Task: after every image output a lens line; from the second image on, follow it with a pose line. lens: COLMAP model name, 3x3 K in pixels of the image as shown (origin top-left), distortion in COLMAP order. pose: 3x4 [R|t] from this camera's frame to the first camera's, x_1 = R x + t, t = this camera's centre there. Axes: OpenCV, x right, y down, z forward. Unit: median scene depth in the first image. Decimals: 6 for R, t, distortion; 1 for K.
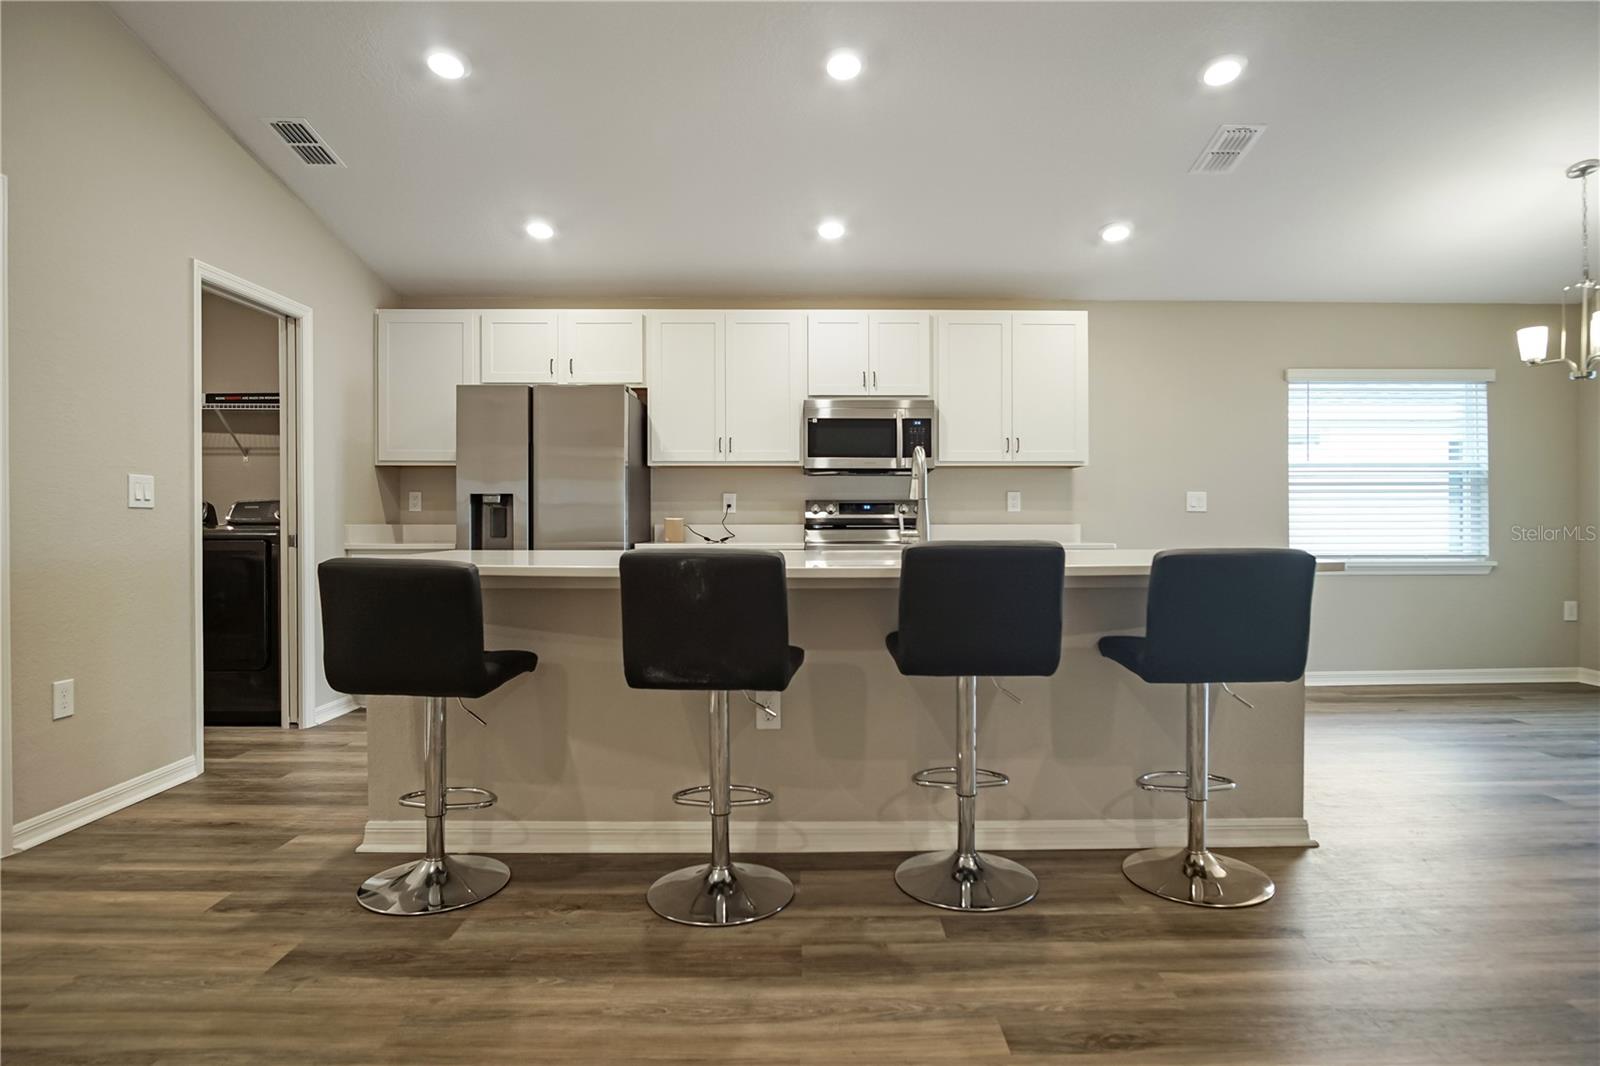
lens RADIAL K [[858.2, 0, 809.0], [0, 858.2, 516.4], [0, 0, 1]] dist [-0.033269, 0.009338]
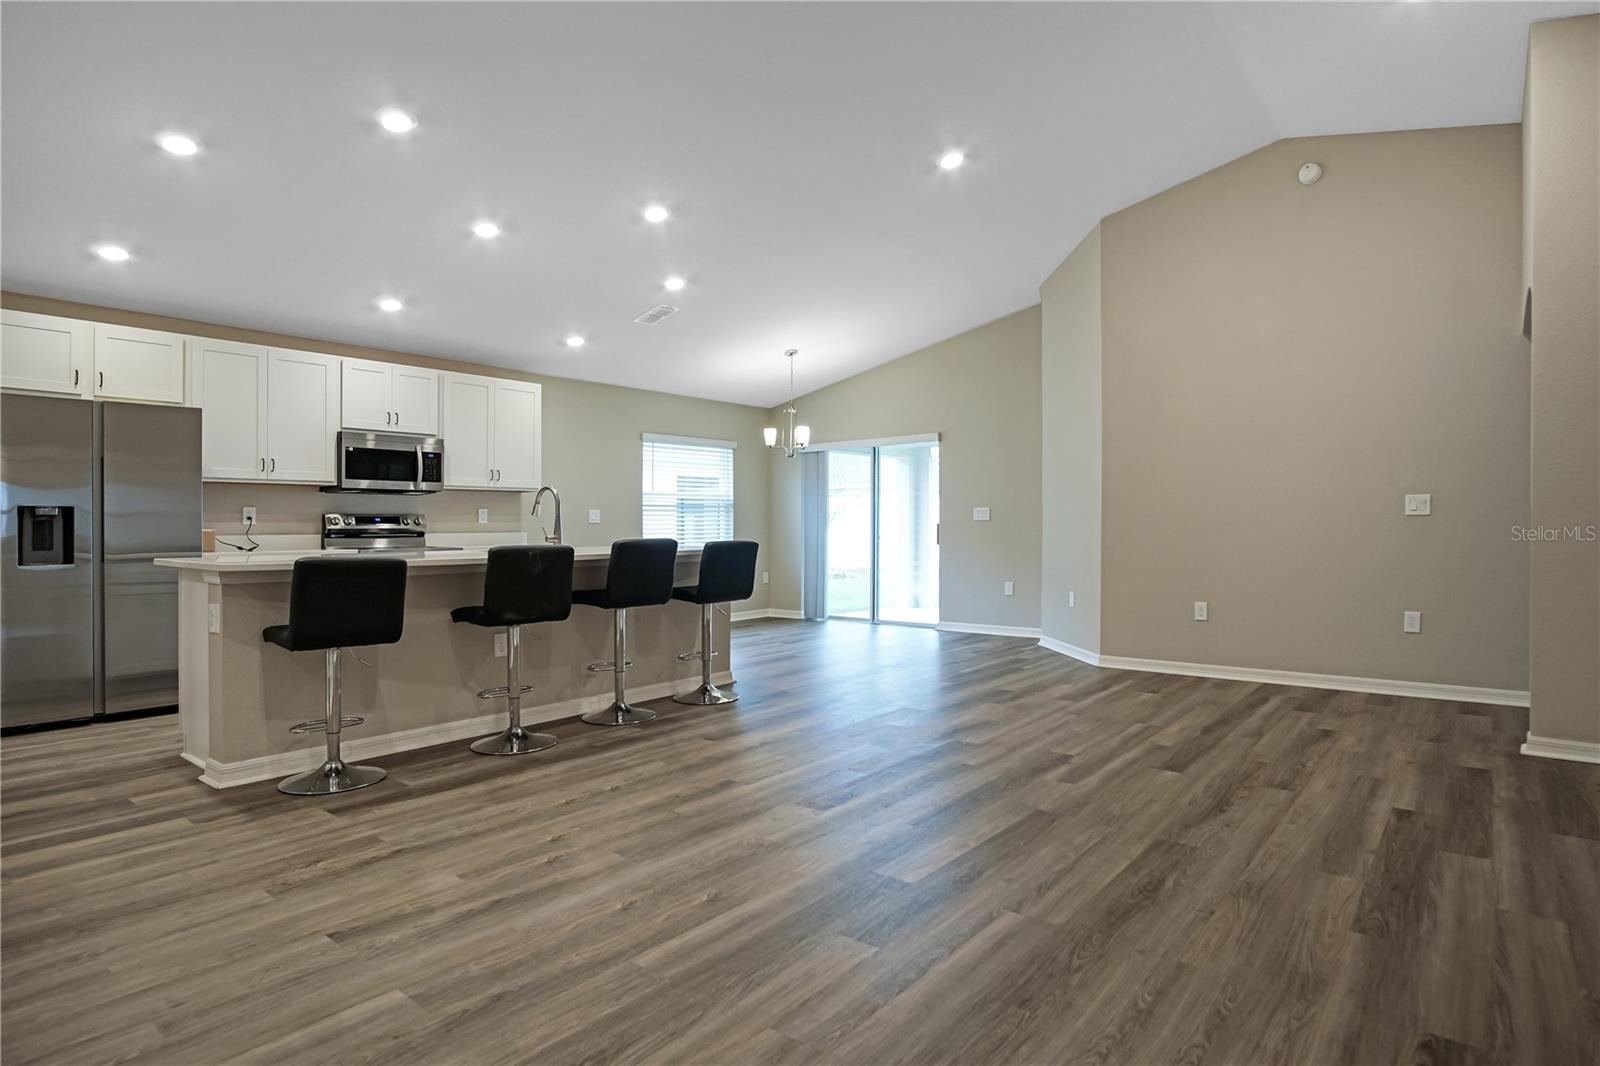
lens RADIAL K [[858.2, 0, 807.1], [0, 858.2, 538.7], [0, 0, 1]] dist [-0.033269, 0.009338]
pose [[0.636333, -0.014377, 0.771280, -0.541360], [0.002363, 0.999858, 0.016688, -0.002866], [-0.771411, -0.008796, 0.636277, -0.289578]]
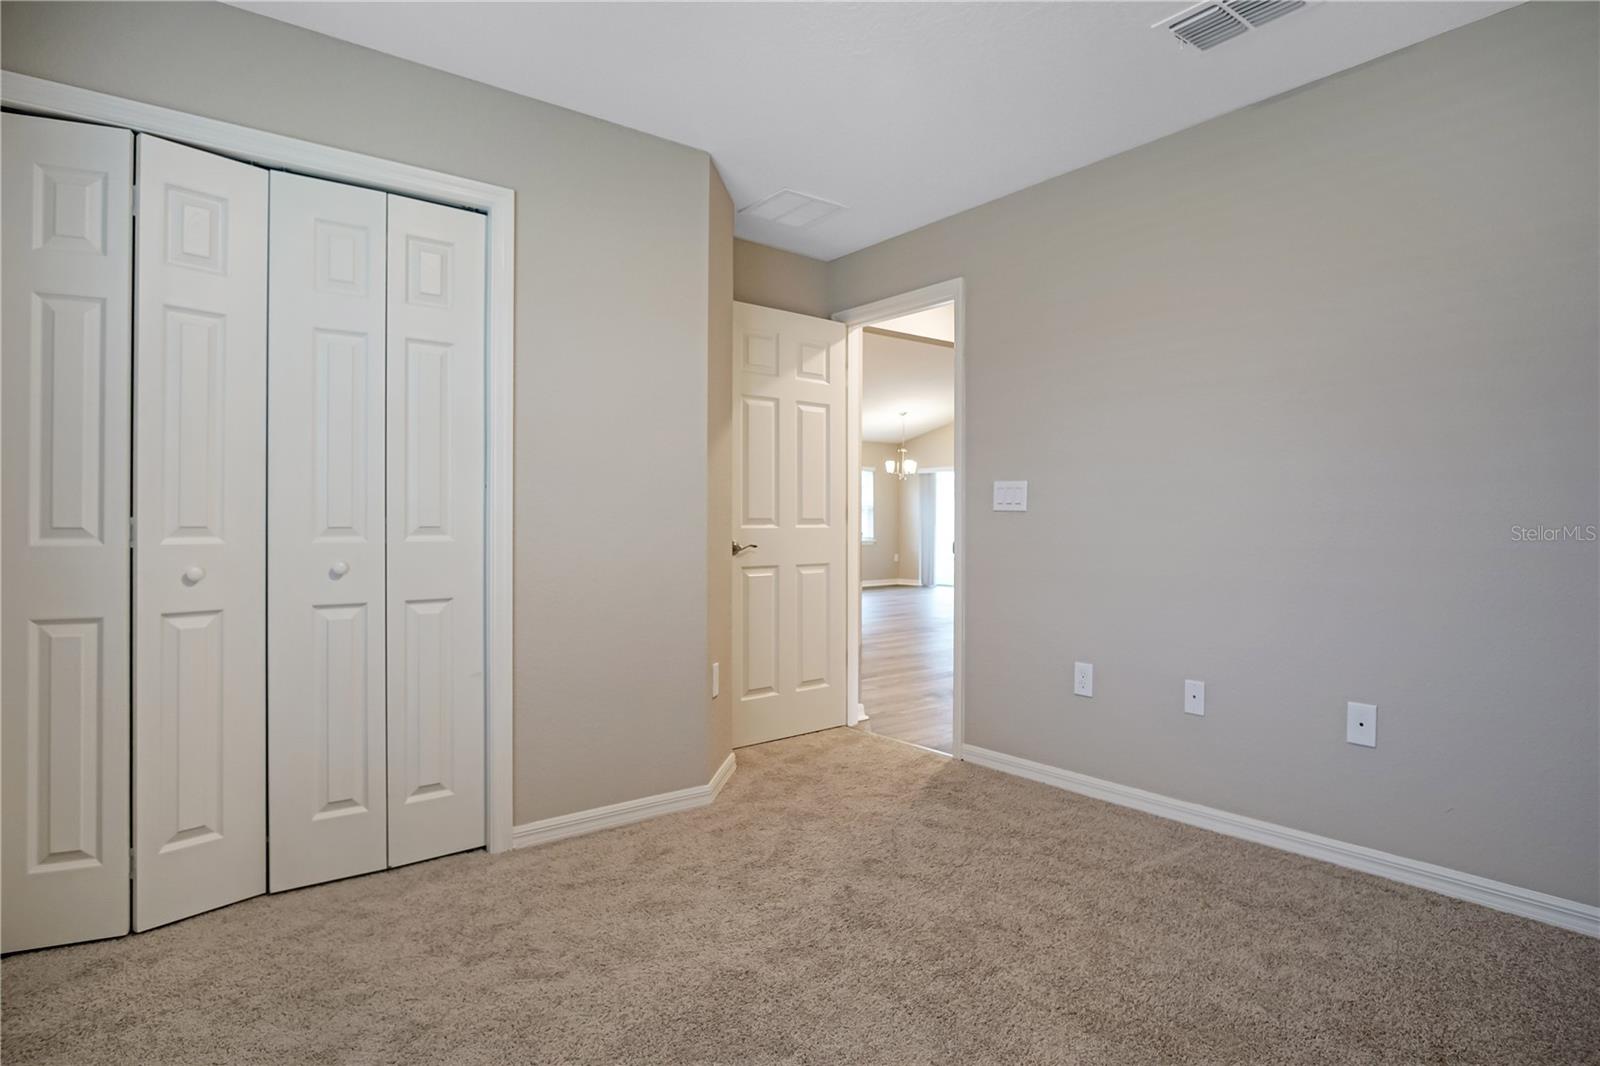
lens RADIAL K [[858.2, 0, 810.1], [0, 858.2, 531.8], [0, 0, 1]] dist [-0.033269, 0.009338]
pose [[0.791929, -0.006644, 0.610577, -1.131852], [-0.003150, 0.999883, 0.014965, -0.011926], [-0.610605, -0.013774, 0.791816, -1.150649]]
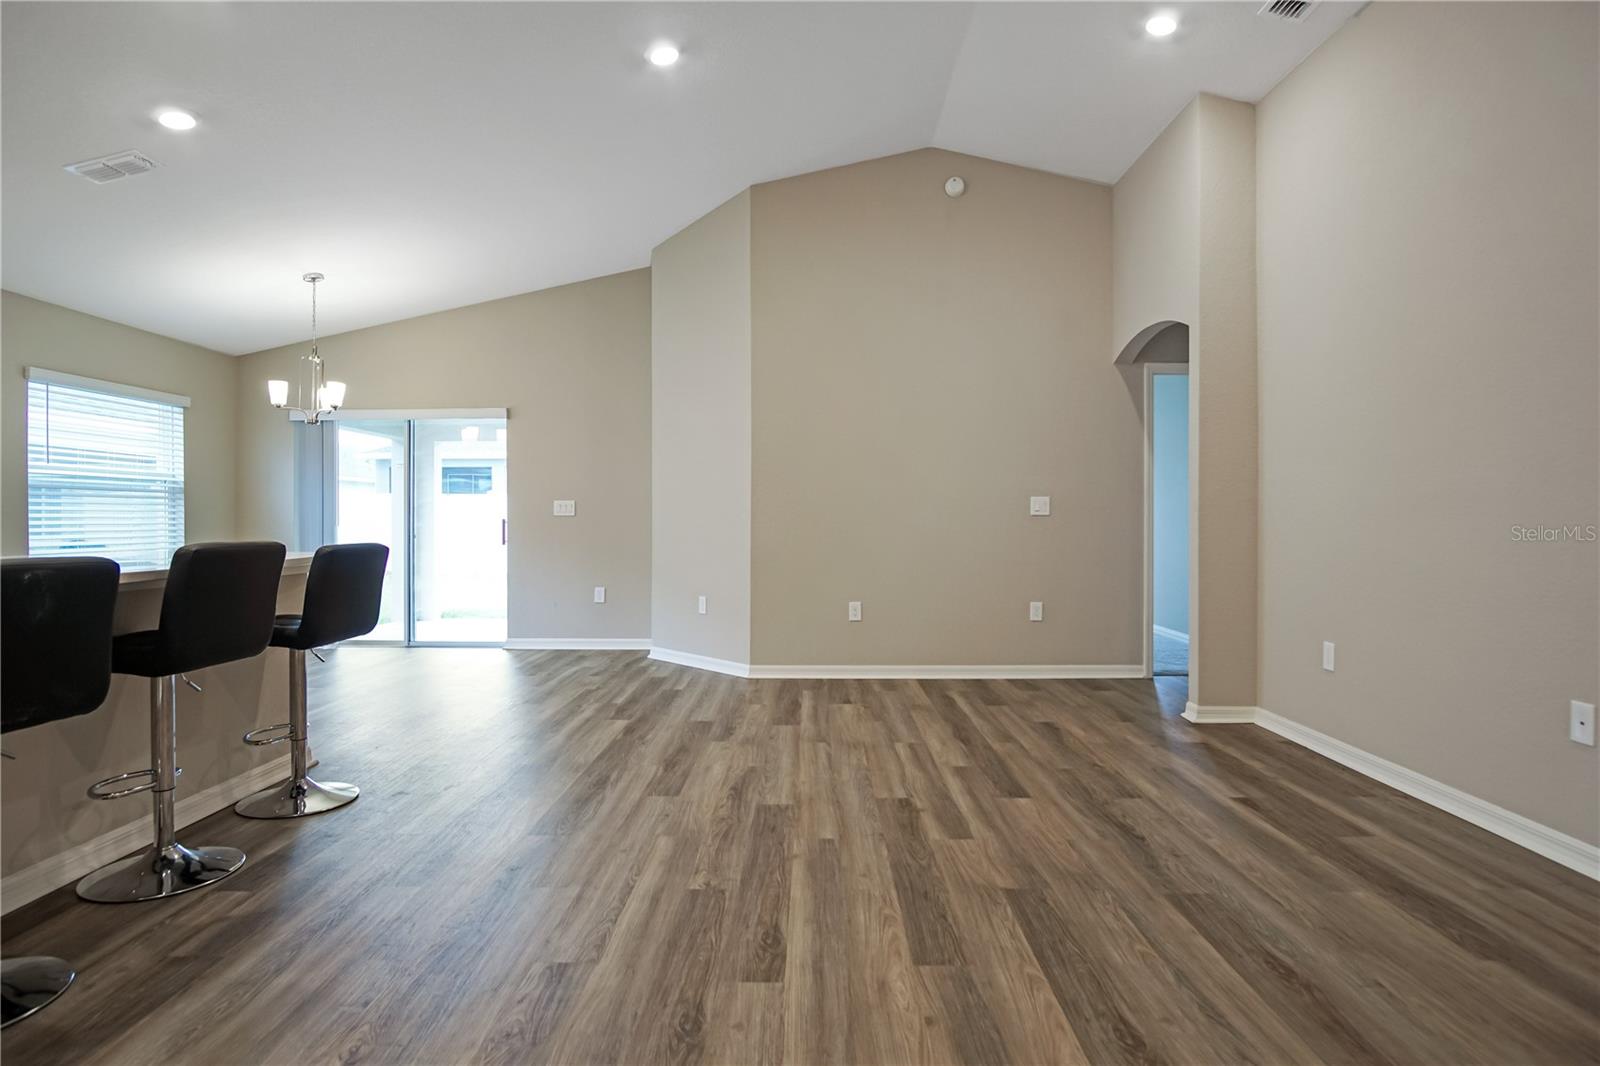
lens RADIAL K [[858.2, 0, 808.5], [0, 858.2, 529.9], [0, 0, 1]] dist [-0.033269, 0.009338]
pose [[0.016545, -0.008848, 0.999824, -0.429659], [-0.004947, 0.999948, 0.008930, -0.000632], [-0.999851, -0.005094, 0.016501, 0.108634]]
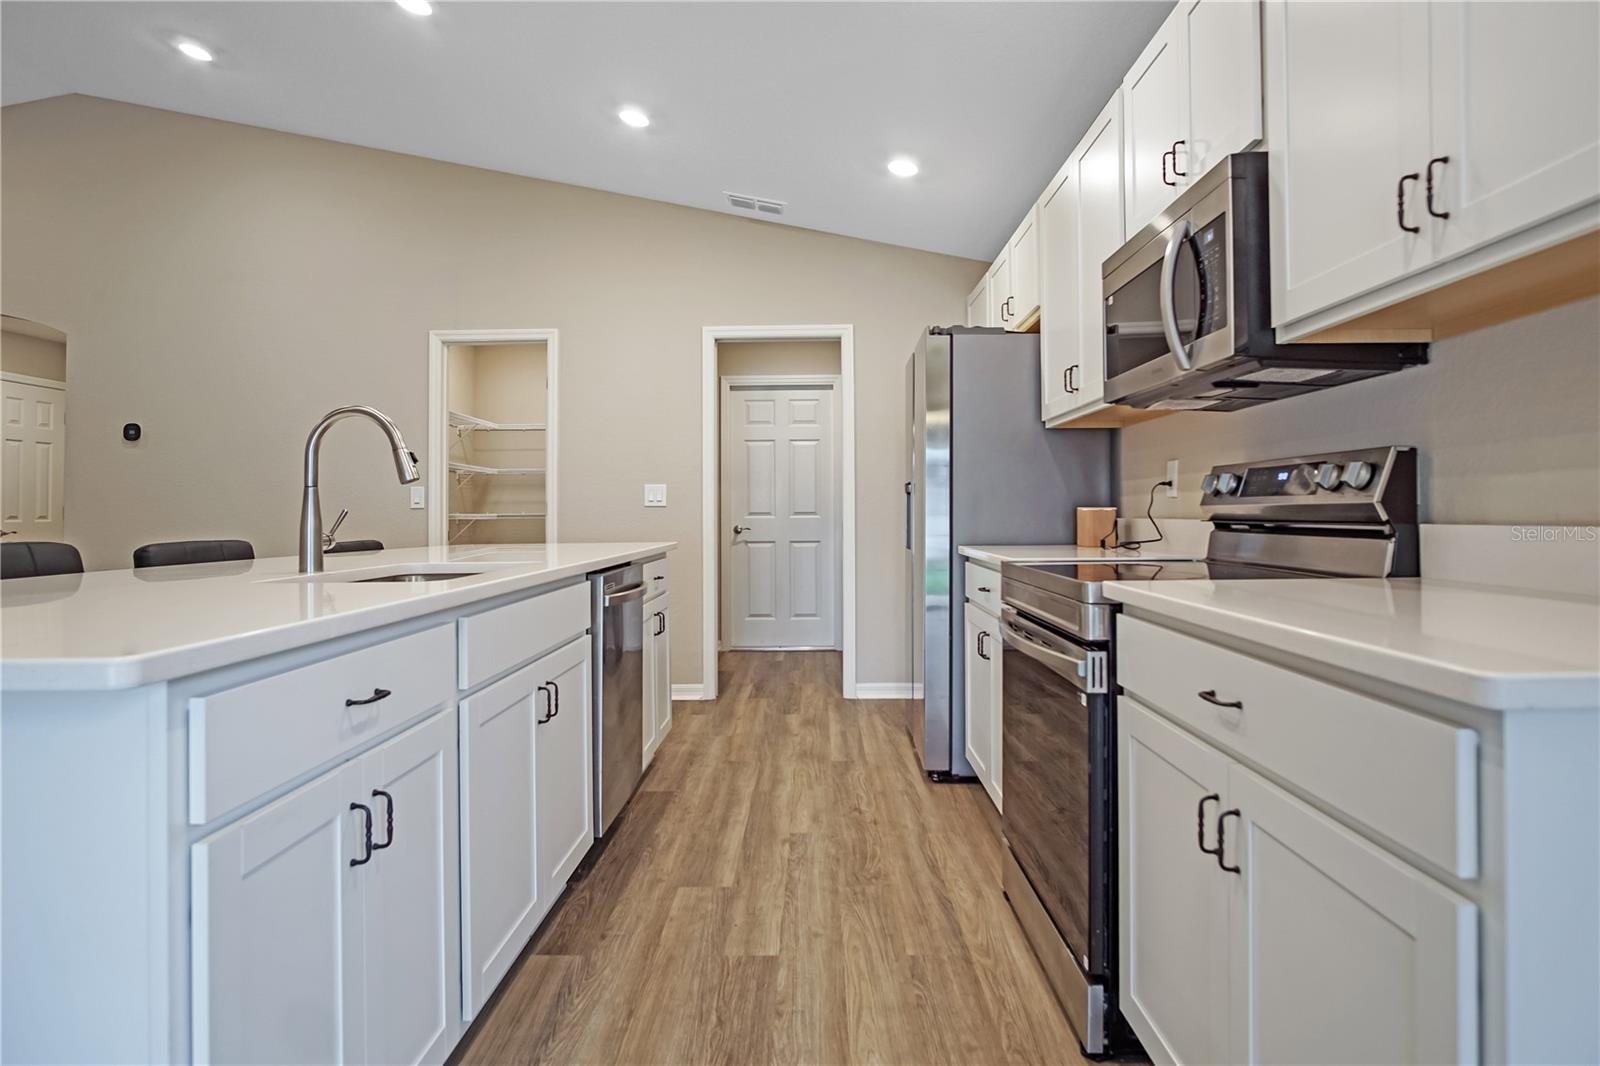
lens RADIAL K [[858.2, 0, 812.5], [0, 858.2, 508.9], [0, 0, 1]] dist [-0.033269, 0.009338]
pose [[-0.016572, -0.006065, -0.999844, 0.496122], [0.011391, 0.999916, -0.006254, 0.004761], [0.999798, -0.011493, -0.016501, 0.891731]]
